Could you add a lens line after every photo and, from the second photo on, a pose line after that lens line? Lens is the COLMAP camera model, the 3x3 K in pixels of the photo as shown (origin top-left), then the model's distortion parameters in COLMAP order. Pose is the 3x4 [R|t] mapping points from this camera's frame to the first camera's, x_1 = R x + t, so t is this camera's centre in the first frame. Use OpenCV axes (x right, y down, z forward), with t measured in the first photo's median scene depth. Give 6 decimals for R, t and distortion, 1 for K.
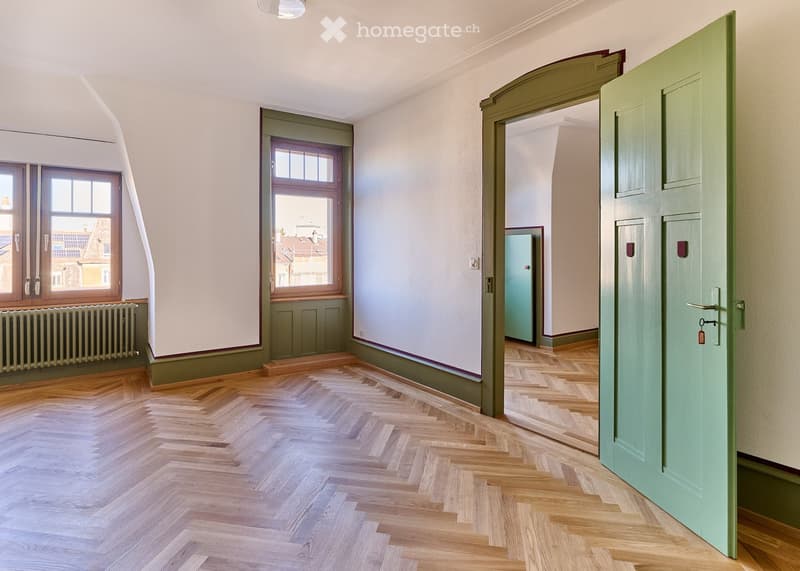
lens RADIAL K [[544.2, 0, 400.1], [0, 544.2, 246.4], [0, 0, 1]] dist [0.000060, -0.000077]
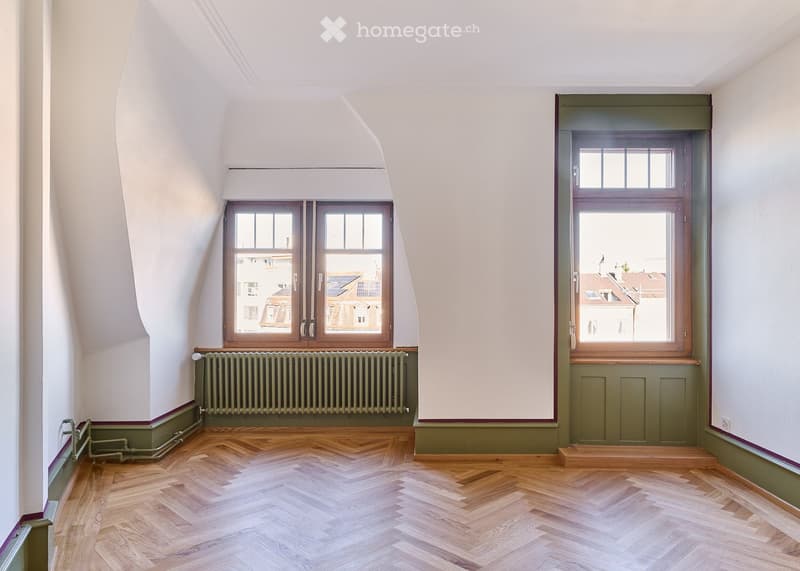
lens RADIAL K [[506.3, 0, 400.0], [0, 506.3, 285.5], [0, 0, 1]] dist [-0.000983, -0.001786]
pose [[0.760328, -0.003173, -0.649532, 0.027770], [0.003785, 0.999993, -0.000455, 0.000124], [0.649529, -0.002113, 0.760334, 0.387187]]
